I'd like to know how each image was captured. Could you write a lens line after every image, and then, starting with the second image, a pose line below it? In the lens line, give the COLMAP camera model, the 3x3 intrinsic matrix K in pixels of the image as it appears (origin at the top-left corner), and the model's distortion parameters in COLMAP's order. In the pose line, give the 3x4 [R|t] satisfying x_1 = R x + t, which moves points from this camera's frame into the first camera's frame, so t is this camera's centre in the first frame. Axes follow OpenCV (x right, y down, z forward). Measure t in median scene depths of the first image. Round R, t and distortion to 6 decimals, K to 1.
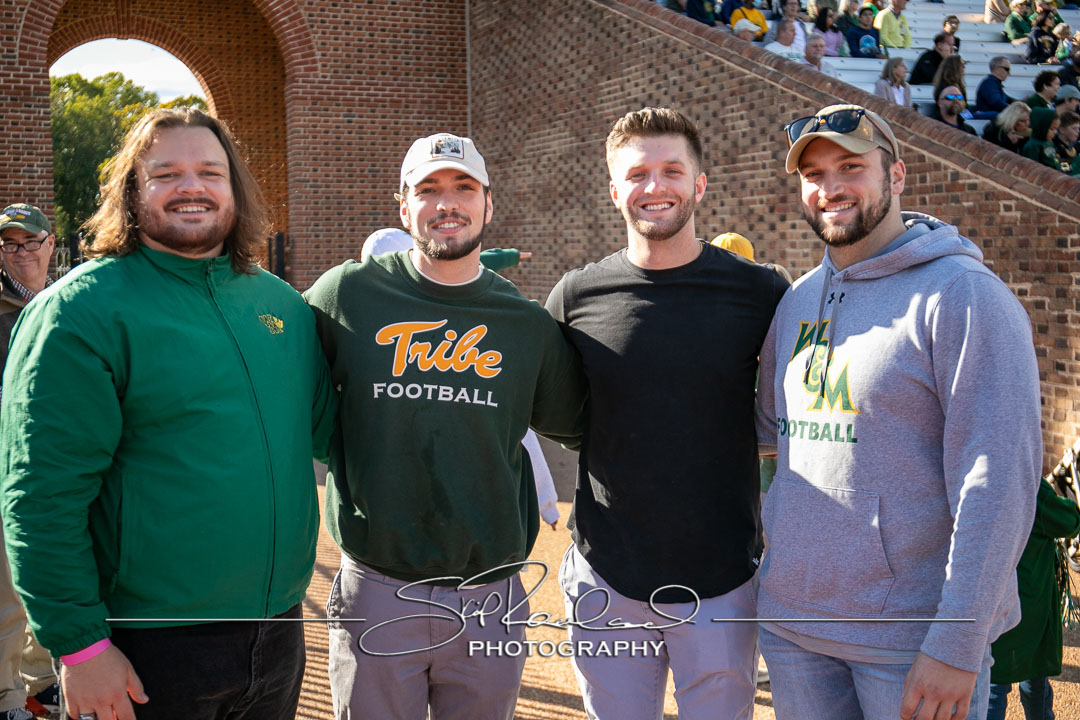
lens RADIAL K [[1389.5, 0, 540.0], [0, 1389.5, 360.0], [0, 0, 1]] dist [0.023611, 0.166694]
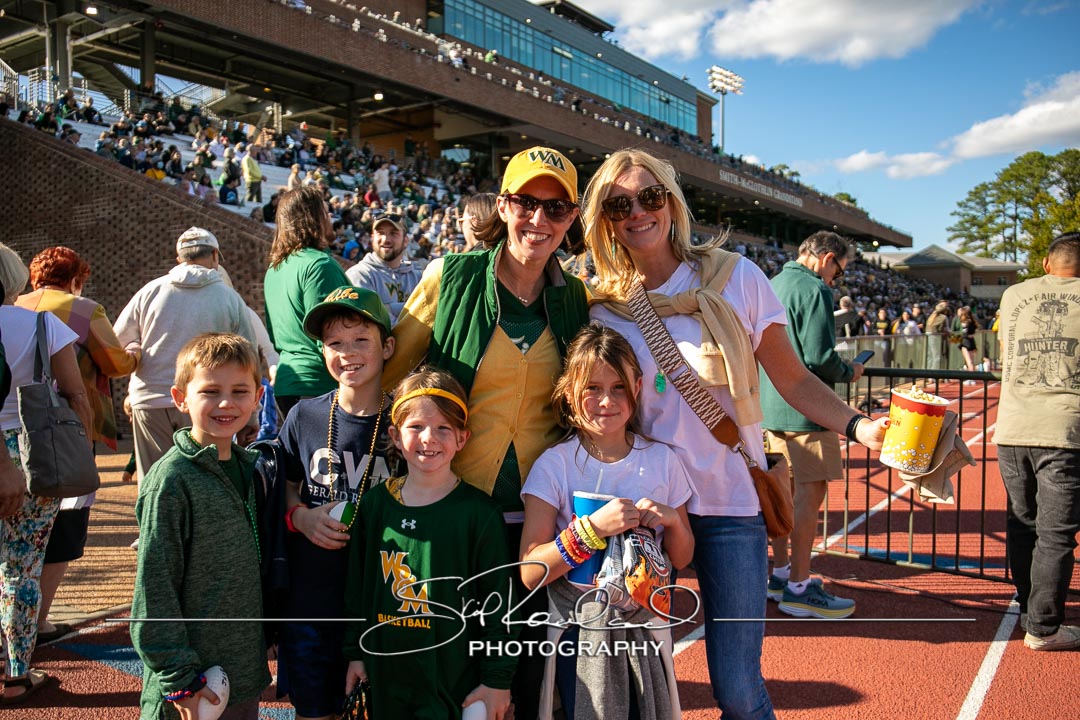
lens RADIAL K [[914.7, 0, 540.0], [0, 914.7, 360.0], [0, 0, 1]] dist [-0.080829, 0.121582]
pose [[0.822476, -0.013135, 0.568648, -0.103300], [0.042137, 0.998393, -0.037885, 0.037237], [-0.567237, 0.055120, 0.821708, -0.142193]]
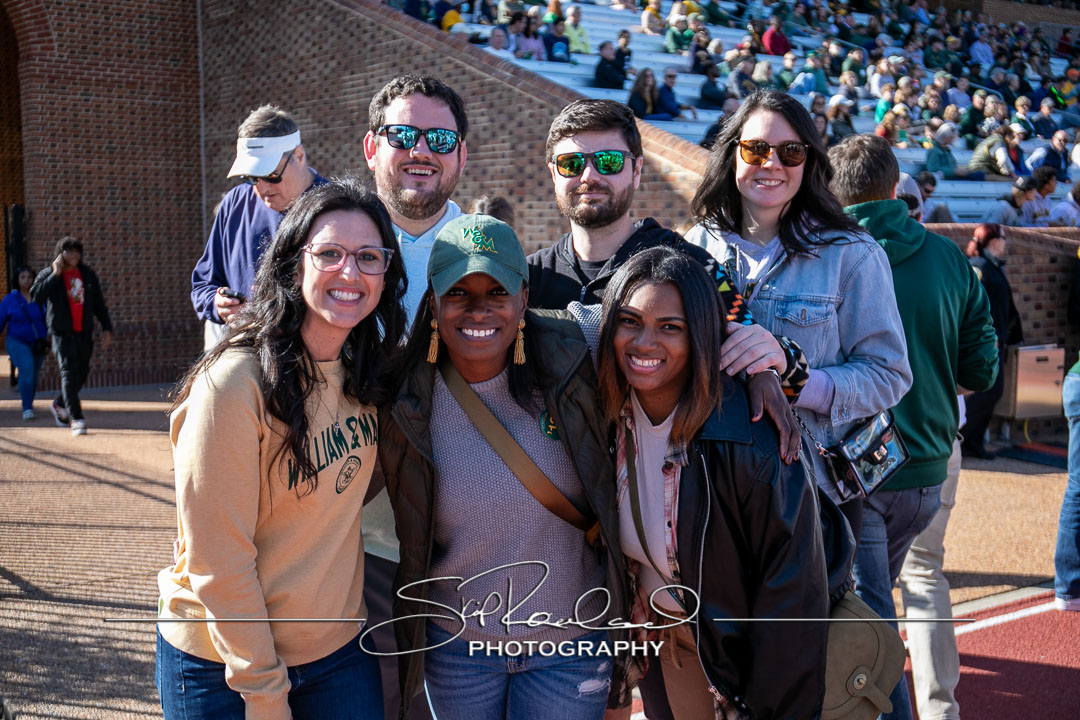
lens RADIAL K [[1354.3, 0, 540.0], [0, 1354.3, 360.0], [0, 0, 1]] dist [0.026230, 0.119243]
pose [[0.968294, -0.012384, 0.249505, -0.075464], [0.008259, 0.999811, 0.017572, 0.011720], [-0.249676, -0.014954, 0.968214, -0.102420]]
